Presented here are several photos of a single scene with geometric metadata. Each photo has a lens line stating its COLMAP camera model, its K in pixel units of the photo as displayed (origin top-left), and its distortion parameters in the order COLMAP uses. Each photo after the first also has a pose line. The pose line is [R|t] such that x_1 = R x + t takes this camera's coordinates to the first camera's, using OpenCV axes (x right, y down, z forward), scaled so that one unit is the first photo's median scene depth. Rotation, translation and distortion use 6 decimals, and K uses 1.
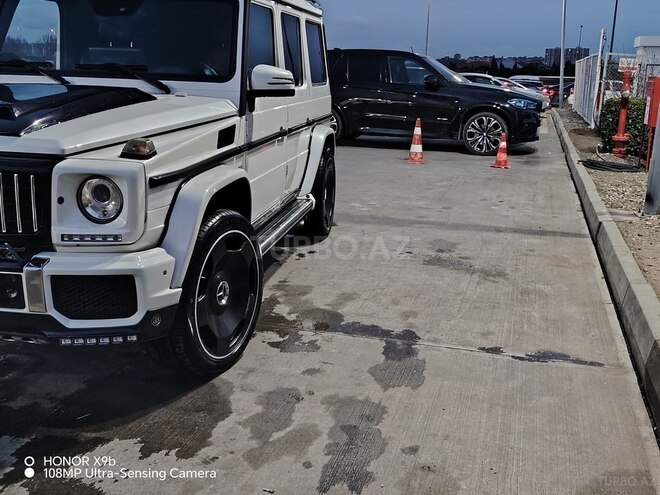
lens RADIAL K [[739.1, 0, 330.0], [0, 739.1, 247.5], [0, 0, 1]] dist [0.149274, -0.350642]
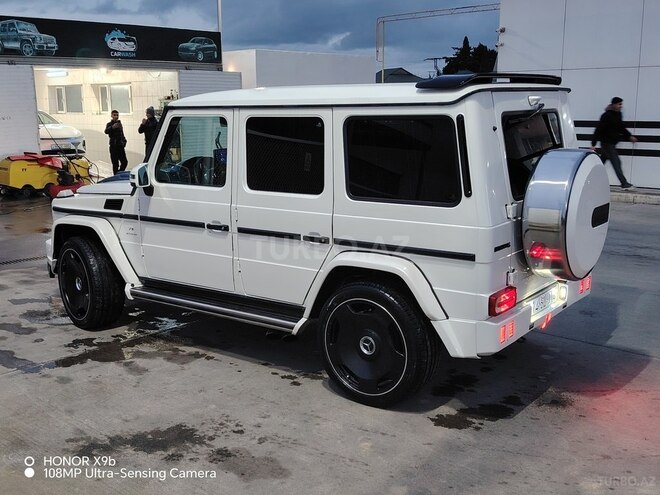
lens RADIAL K [[739.1, 0, 330.0], [0, 739.1, 247.5], [0, 0, 1]] dist [0.149274, -0.350642]
pose [[-0.463132, 0.148388, -0.873779, 0.999521], [-0.208824, 0.939858, 0.270294, -0.557761], [0.861337, 0.307648, -0.404292, 1.954952]]
